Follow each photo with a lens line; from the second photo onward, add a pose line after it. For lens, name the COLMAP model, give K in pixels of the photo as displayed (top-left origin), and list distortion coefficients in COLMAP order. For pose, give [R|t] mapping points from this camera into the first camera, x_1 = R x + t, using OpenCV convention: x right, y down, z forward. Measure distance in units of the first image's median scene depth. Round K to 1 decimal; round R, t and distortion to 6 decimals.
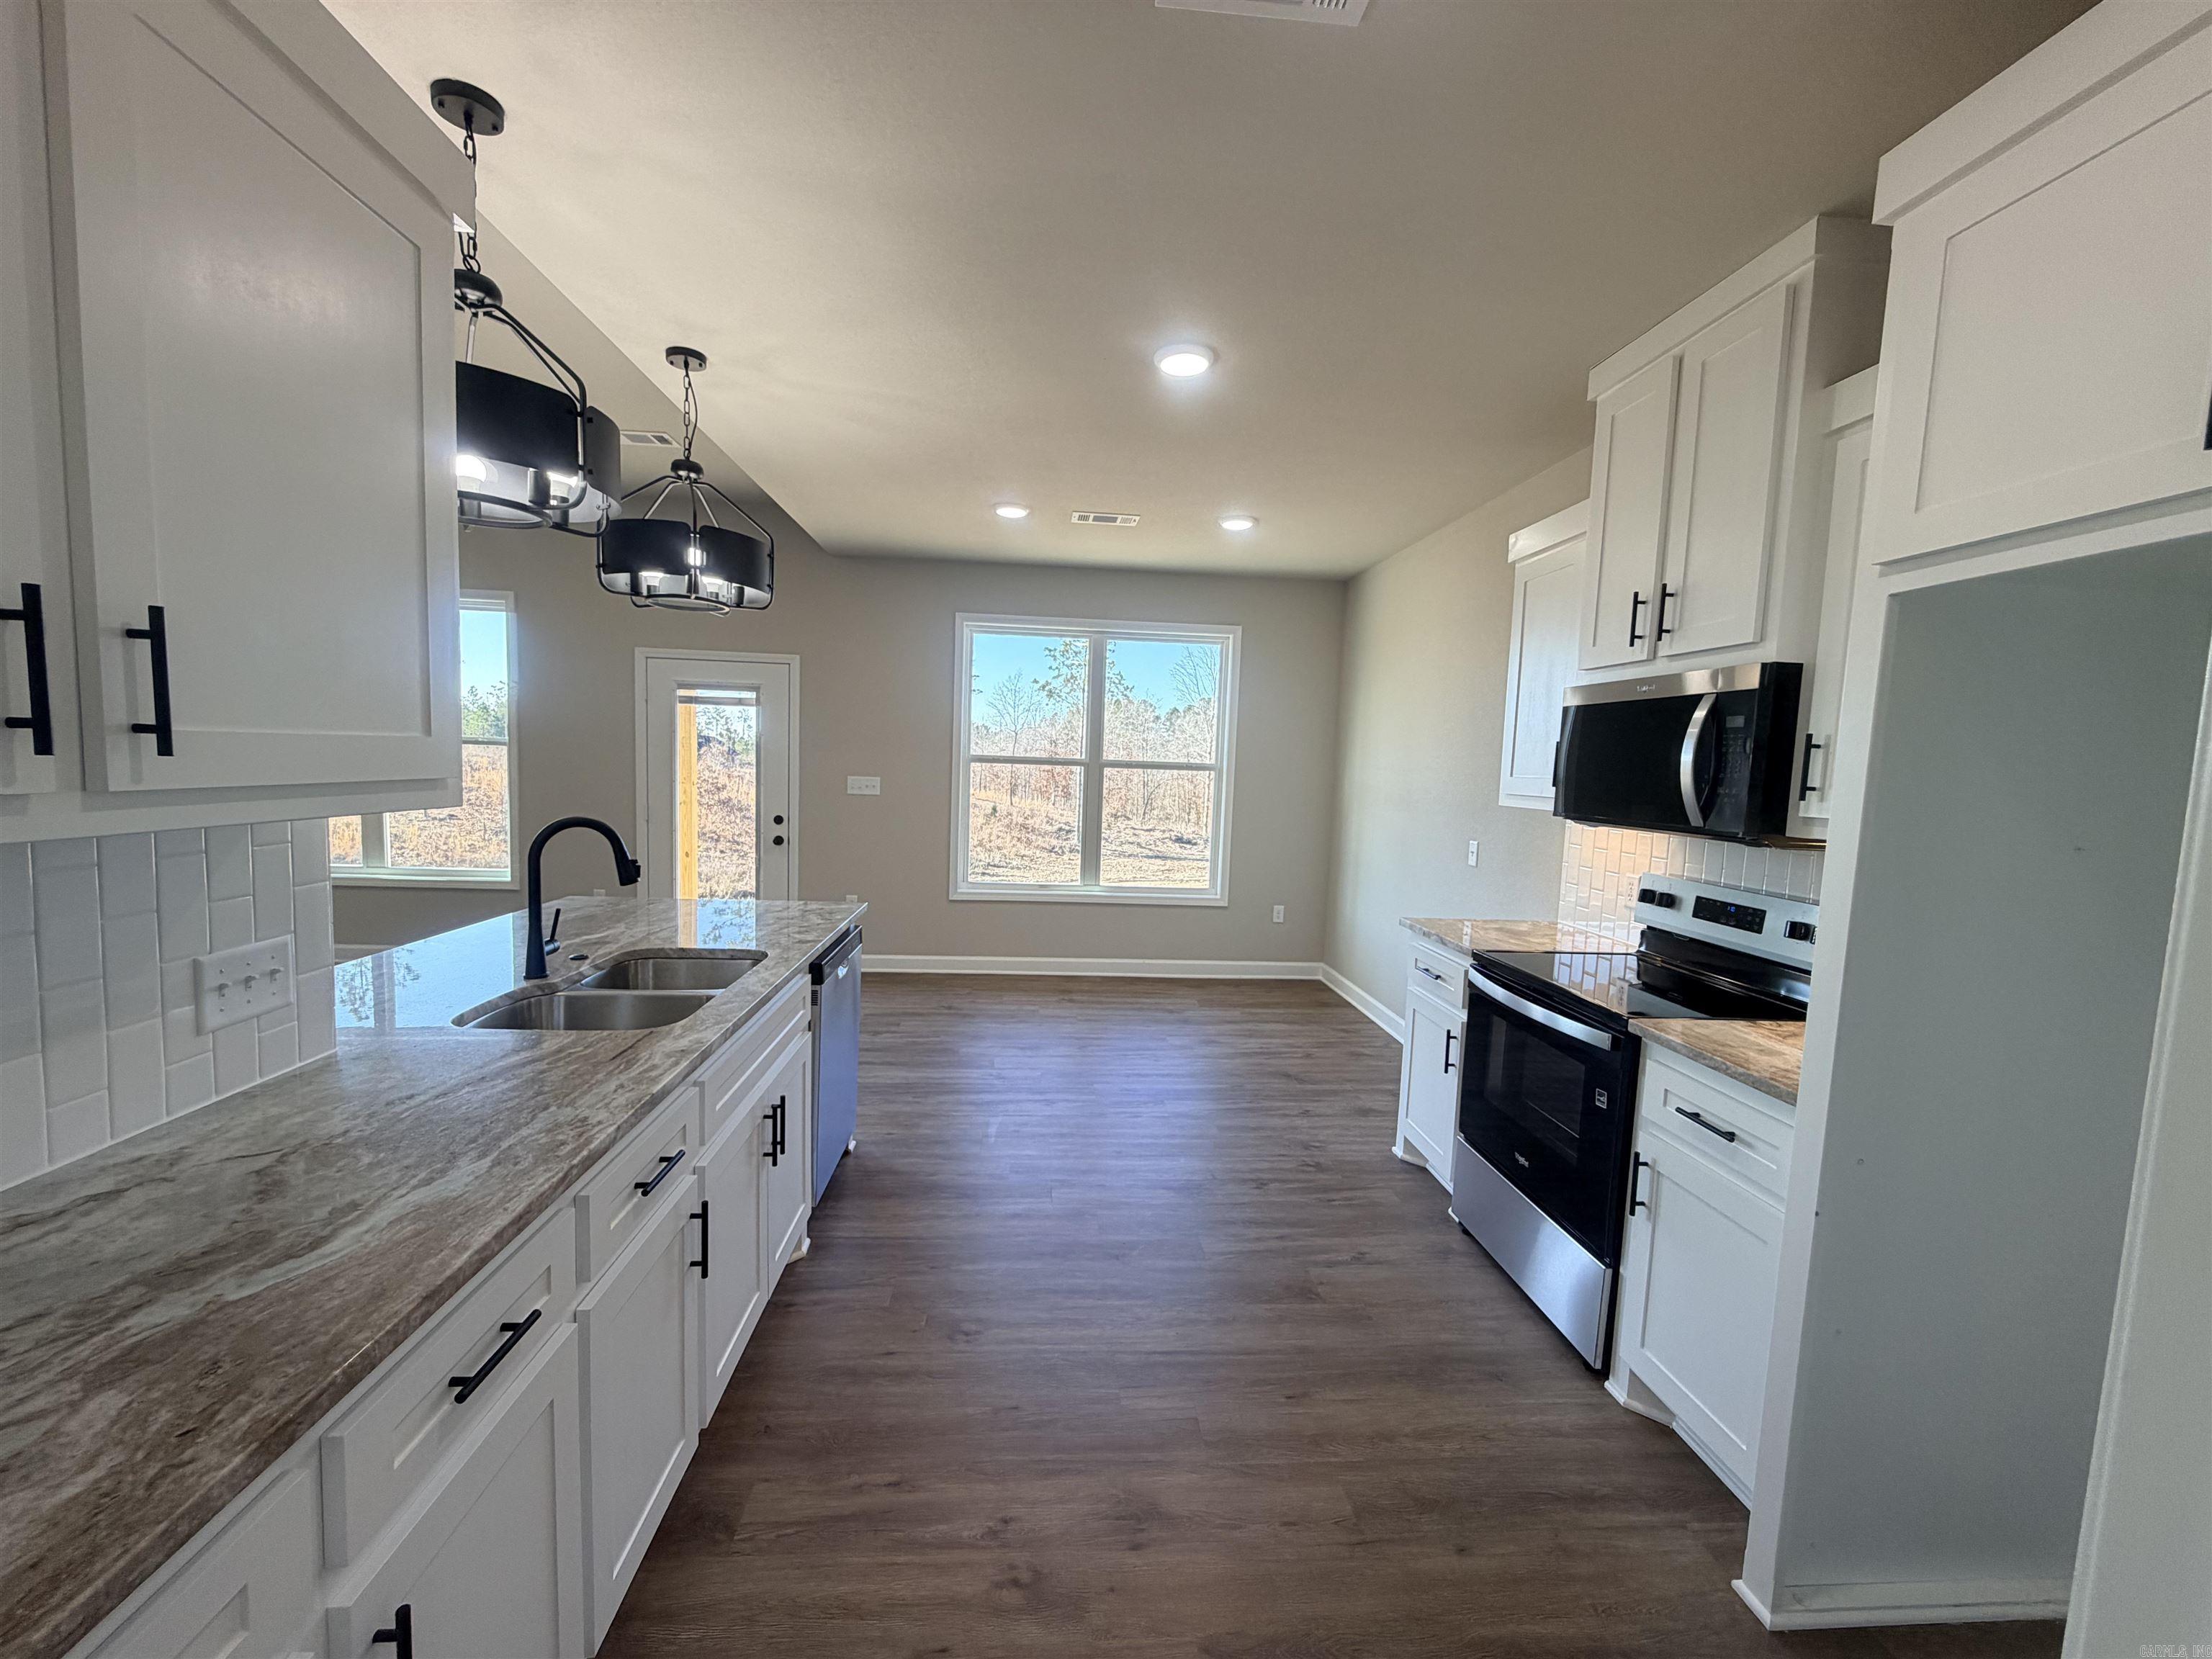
lens RADIAL K [[879.1, 0, 1101.8], [0, 879.1, 832.0], [0, 0, 1]] dist [0.000591, -0.000024]
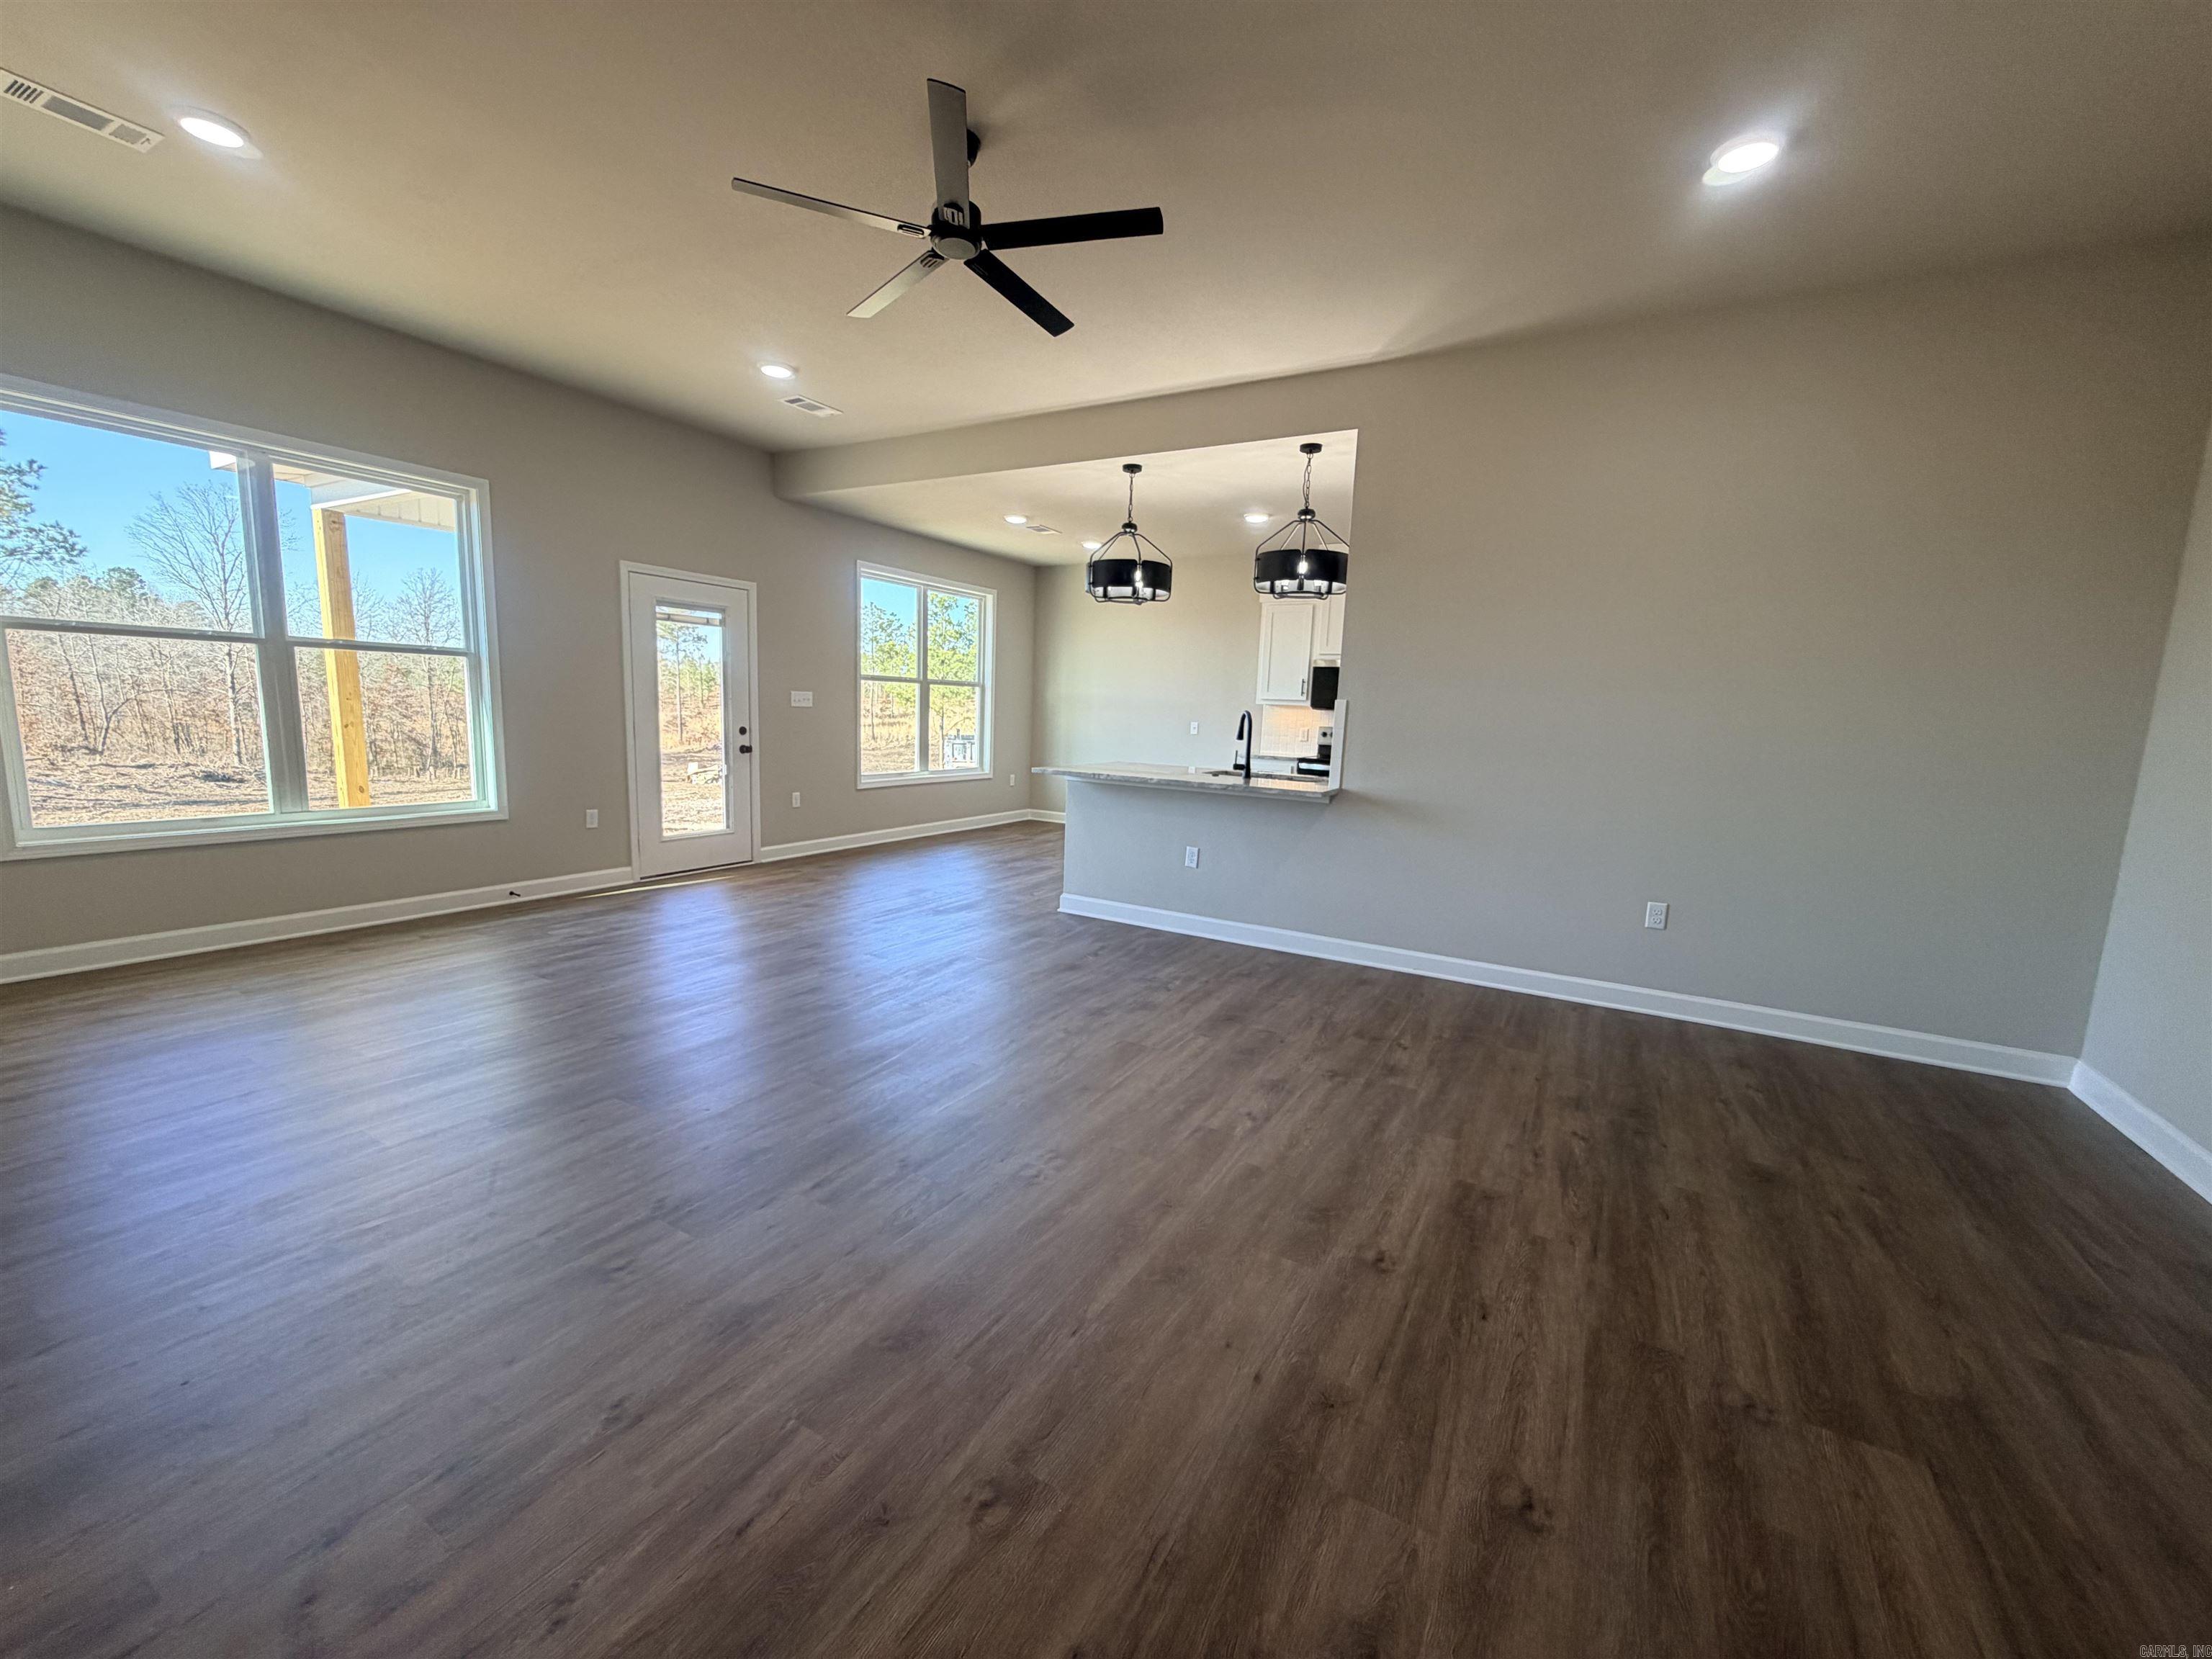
lens RADIAL K [[879.1, 0, 1100.4], [0, 879.1, 834.1], [0, 0, 1]] dist [0.000591, -0.000024]
pose [[0.566023, -0.133822, 0.813455, -1.036499], [0.049782, 0.990484, 0.128306, -0.004474], [-0.822885, -0.032129, 0.567299, -0.015452]]
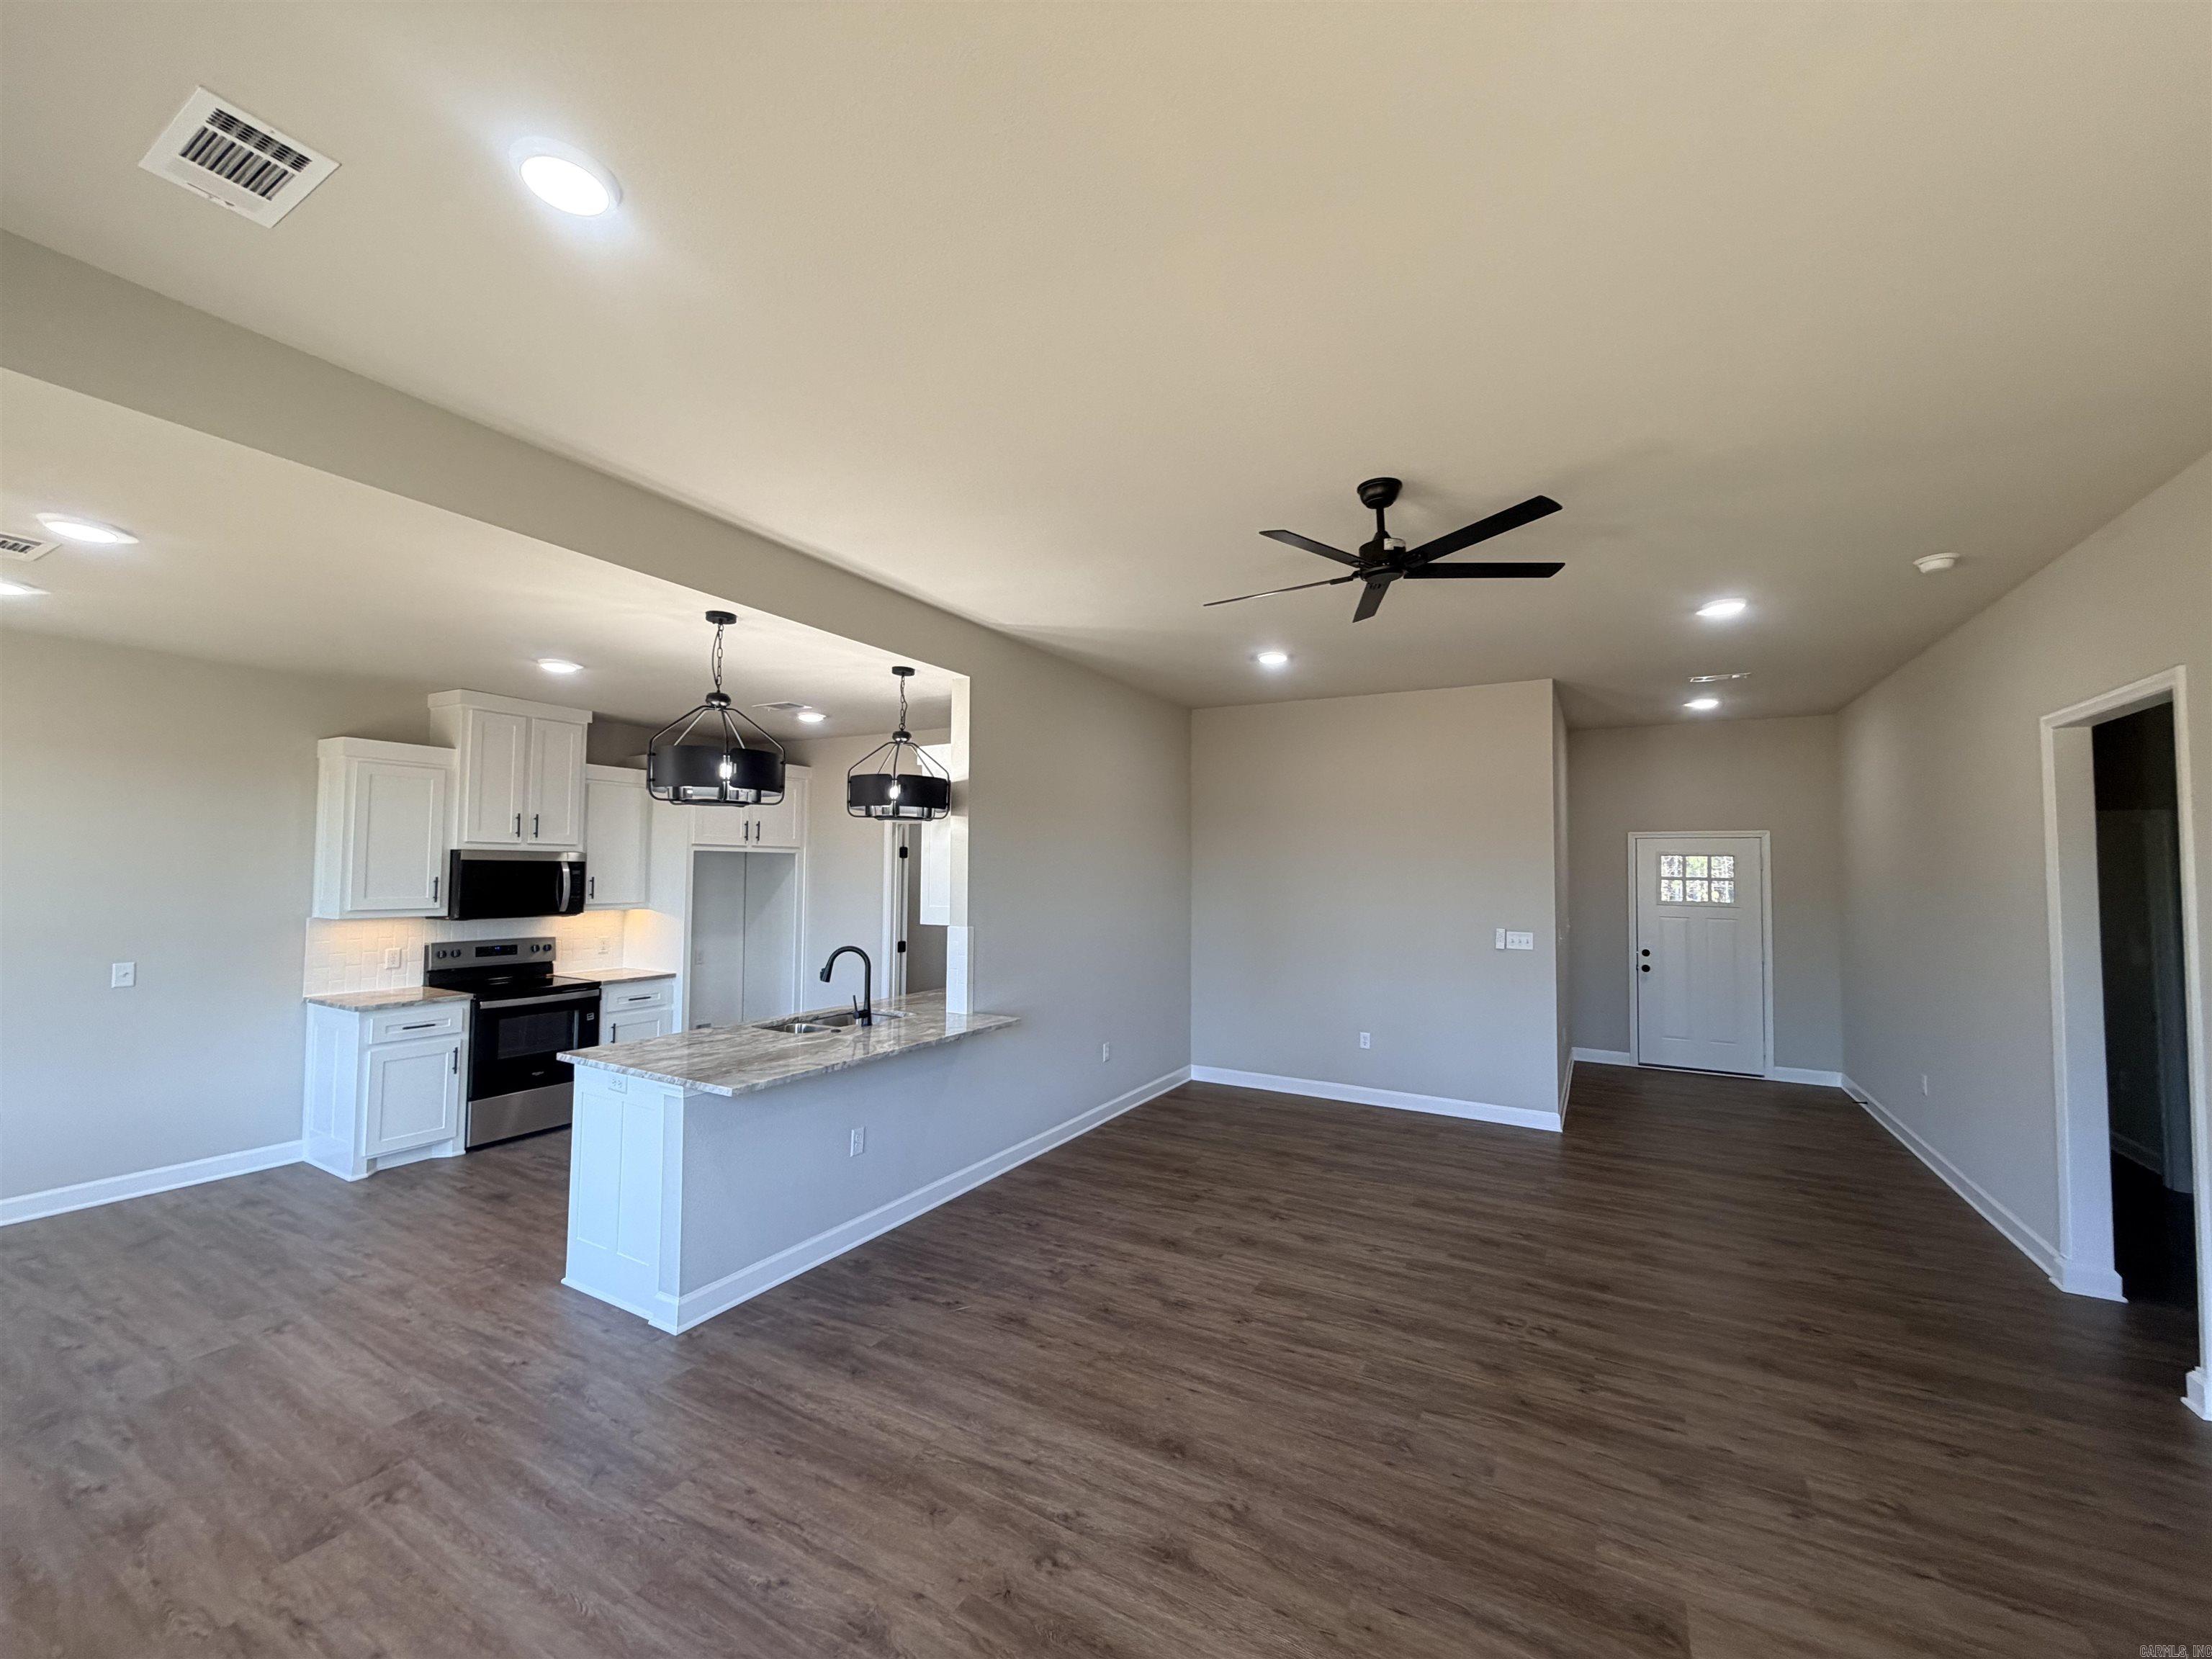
lens RADIAL K [[879.1, 0, 1099.9], [0, 879.1, 835.3], [0, 0, 1]] dist [0.000591, -0.000024]
pose [[-0.827588, -0.024025, 0.560821, -0.806528], [0.003954, 0.998809, 0.048623, -0.134881], [-0.561322, 0.042457, -0.826508, 0.857036]]
